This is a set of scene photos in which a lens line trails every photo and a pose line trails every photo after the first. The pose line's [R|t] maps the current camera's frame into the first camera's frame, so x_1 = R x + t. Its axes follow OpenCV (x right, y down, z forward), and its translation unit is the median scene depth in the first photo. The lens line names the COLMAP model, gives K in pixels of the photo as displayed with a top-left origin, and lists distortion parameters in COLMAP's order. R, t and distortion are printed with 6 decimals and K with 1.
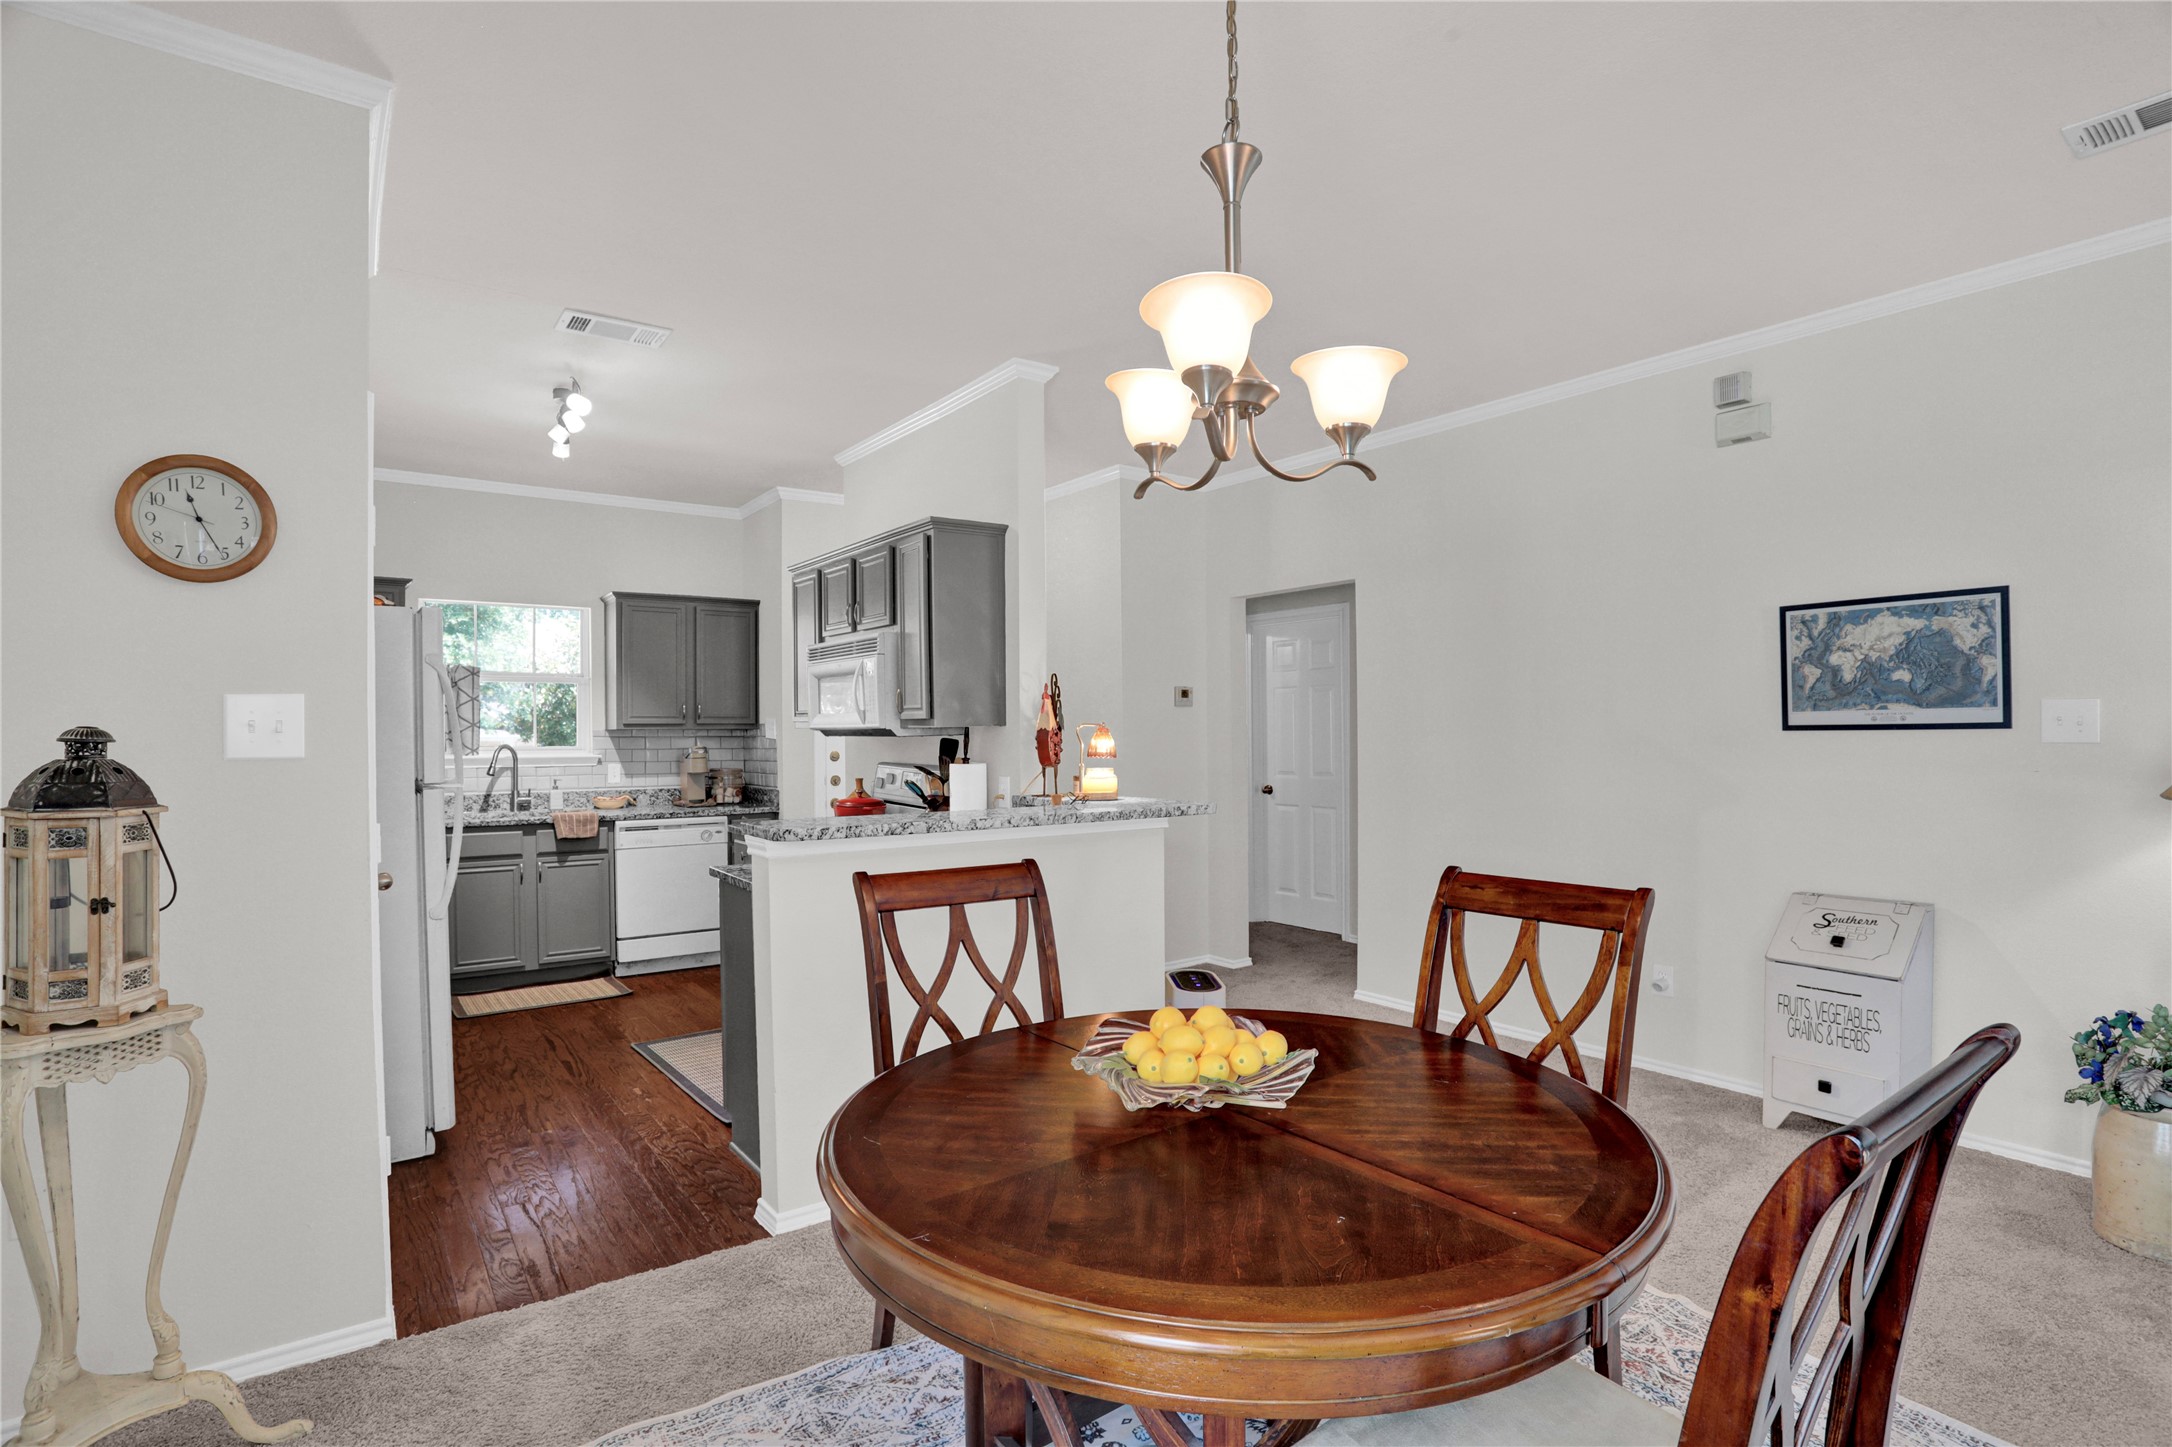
lens RADIAL K [[1068.0, 0, 1079.1], [0, 1068.0, 736.1], [0, 0, 1]] dist [-0.083441, 0.034438]
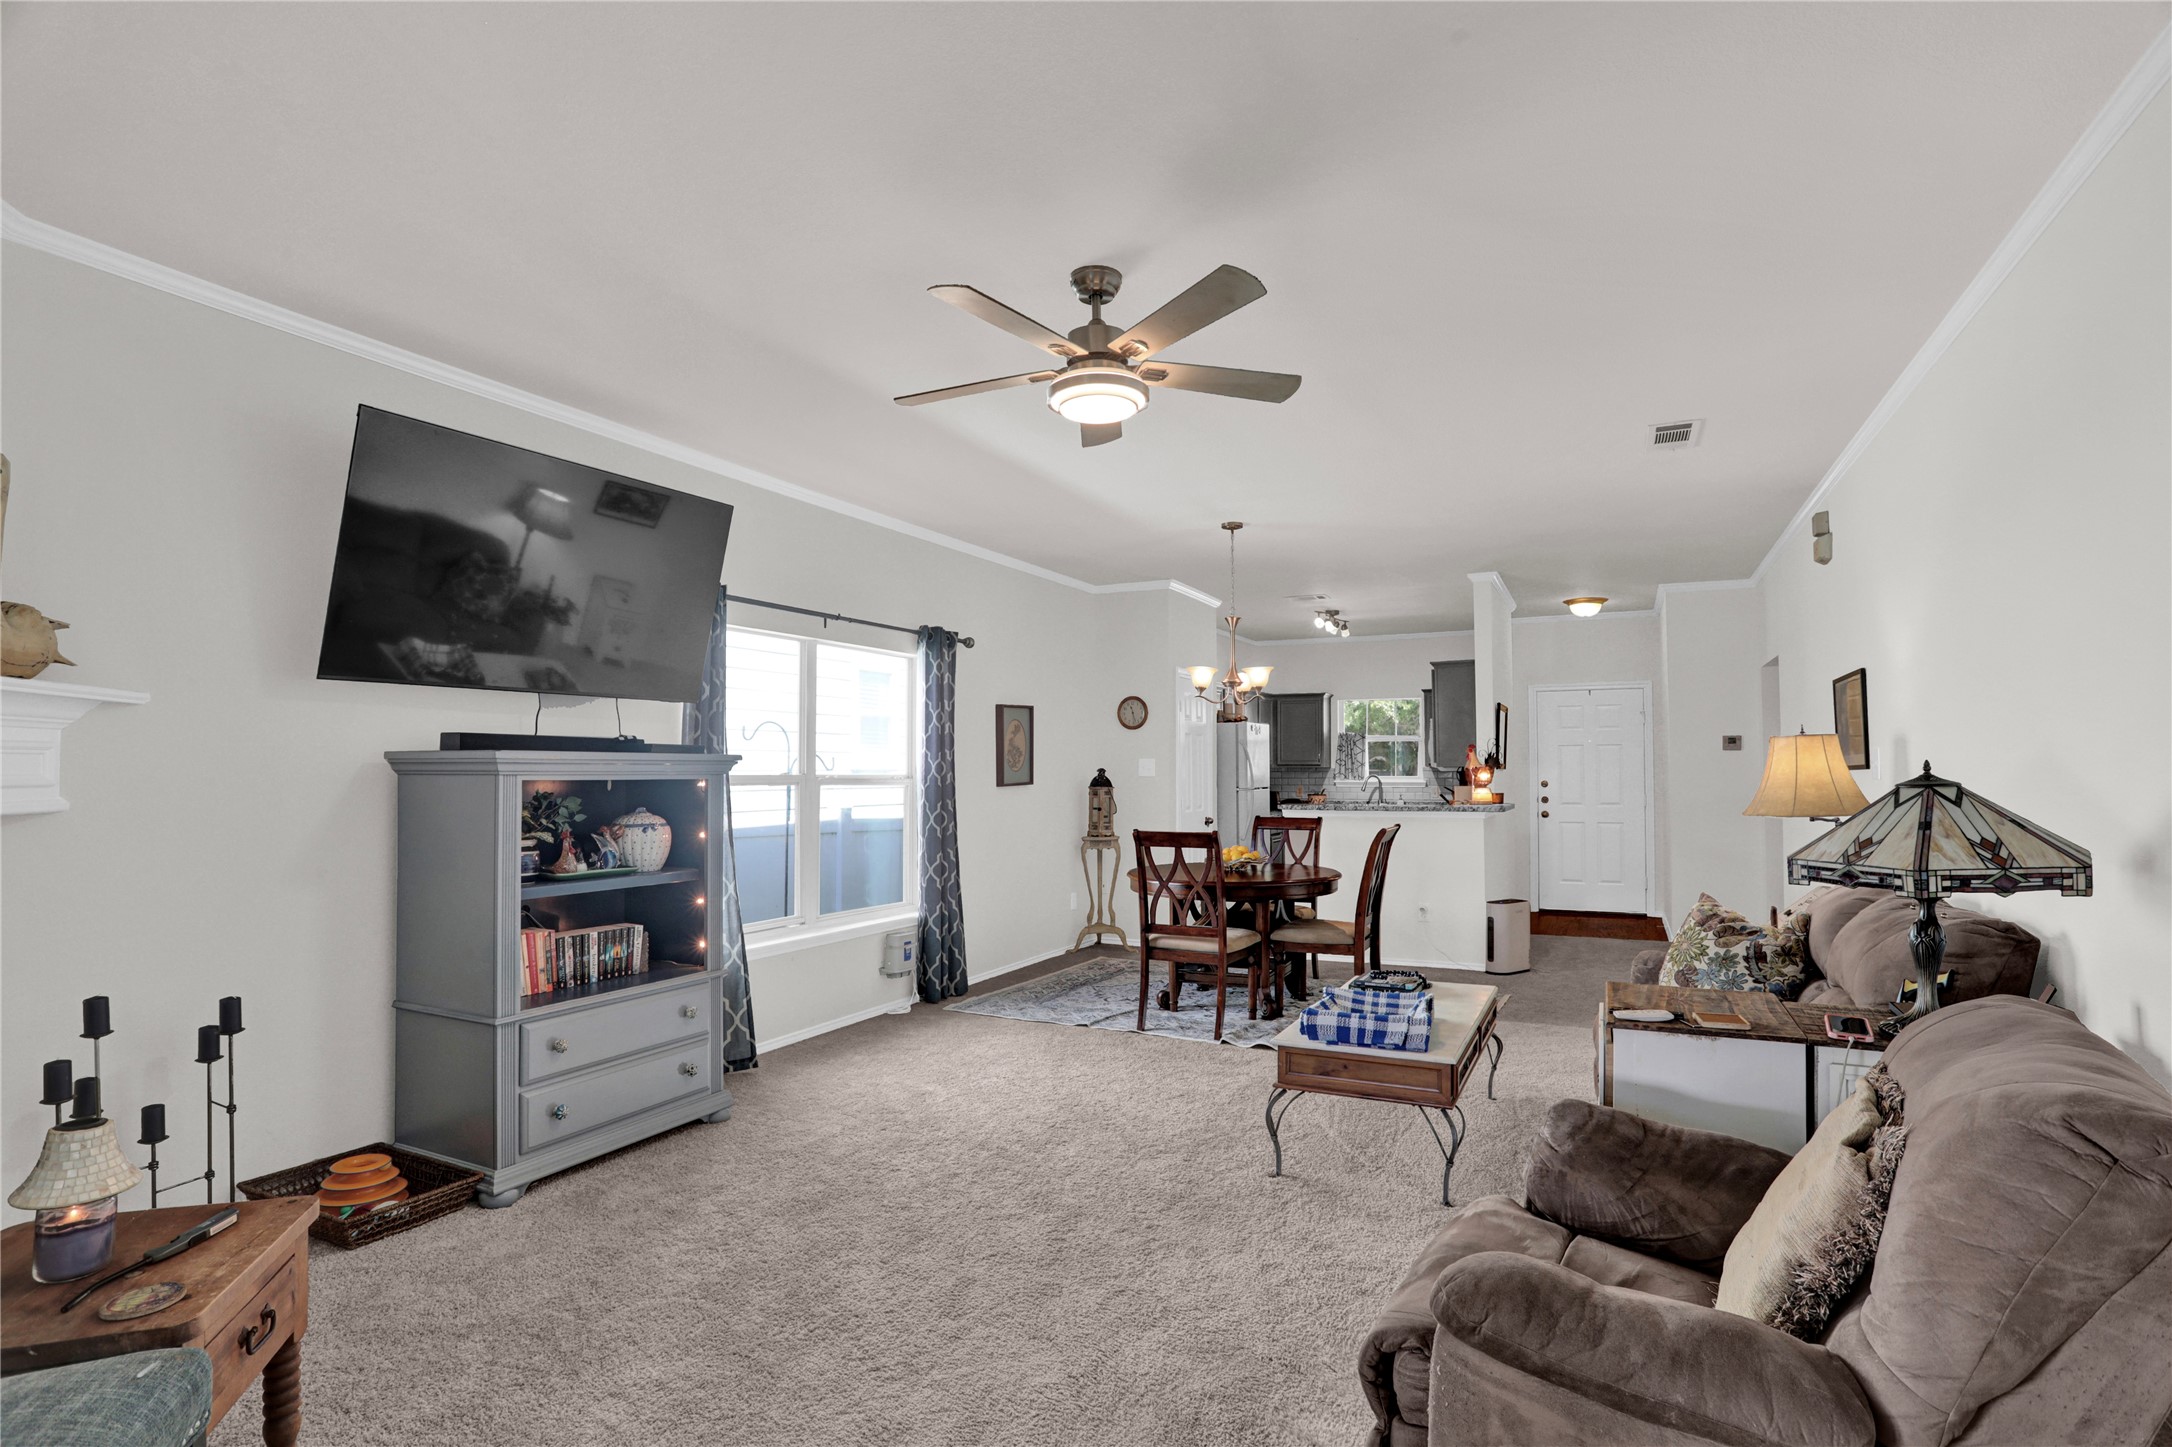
lens RADIAL K [[1081.8, 0, 1087.2], [0, 1081.8, 752.8], [0, 0, 1]] dist [-0.084963, 0.040261]
pose [[0.464860, -0.010448, -0.885323, 0.951457], [-0.003601, 0.999900, -0.013692, -0.003388], [0.885377, 0.009553, 0.464775, -0.368906]]
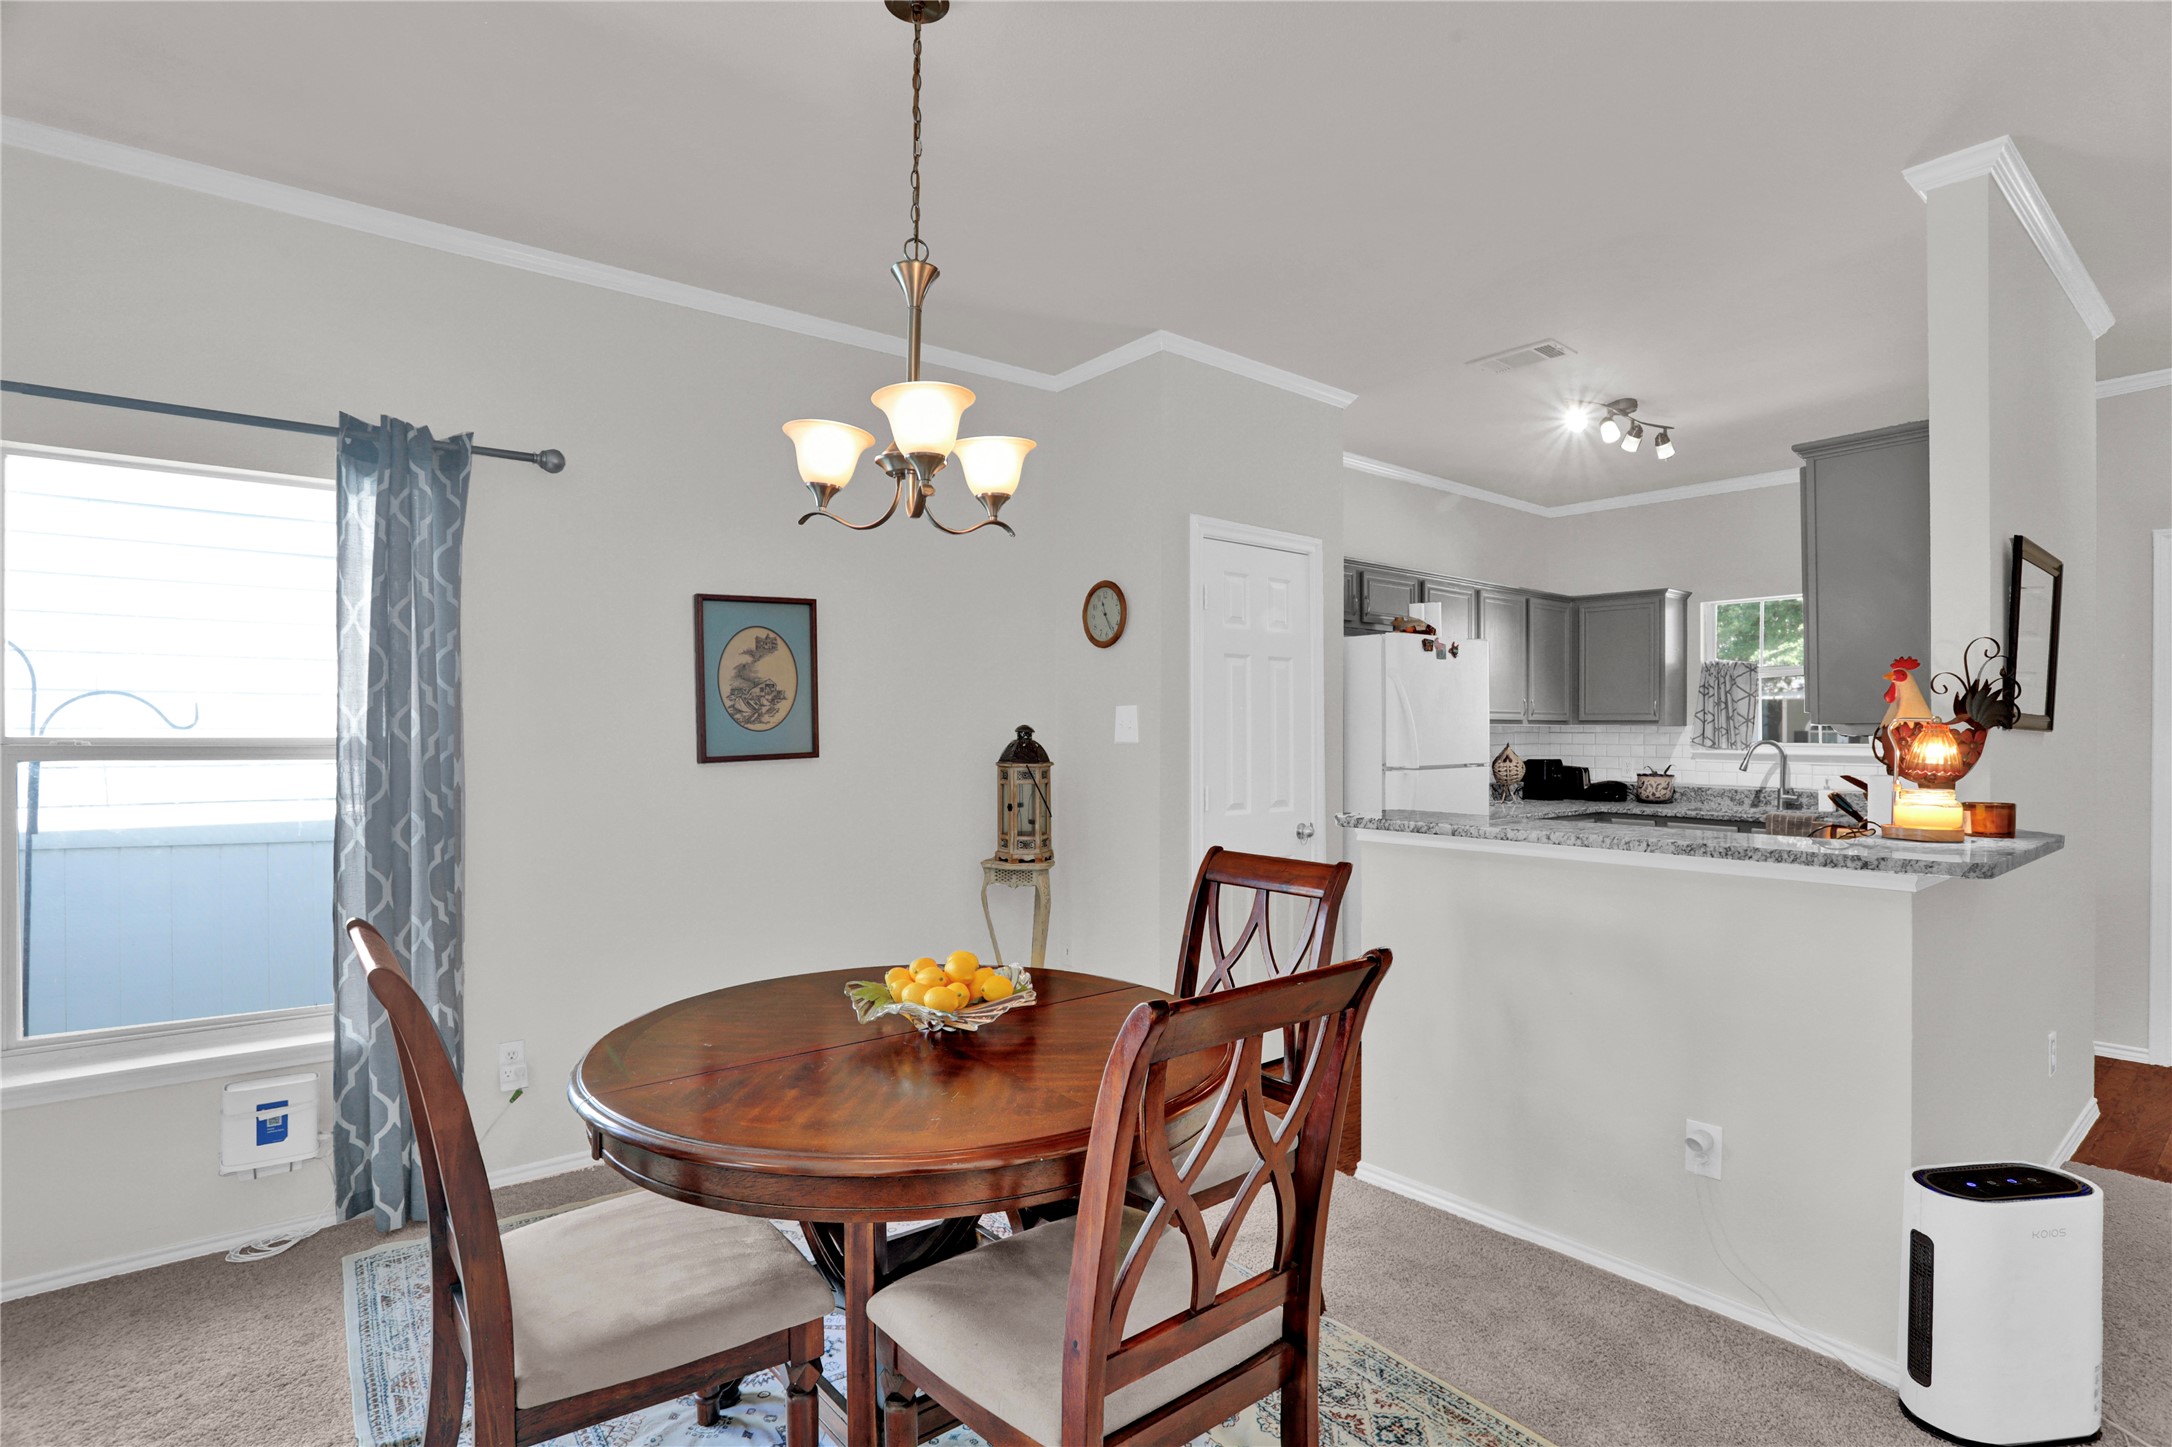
lens RADIAL K [[1068.0, 0, 1079.1], [0, 1068.0, 736.1], [0, 0, 1]] dist [-0.083441, 0.034438]
pose [[0.042640, 0.011058, -0.999029, 0.404241], [-0.004332, 0.999931, 0.010883, -0.003620], [0.999081, 0.003864, 0.042684, 0.318591]]
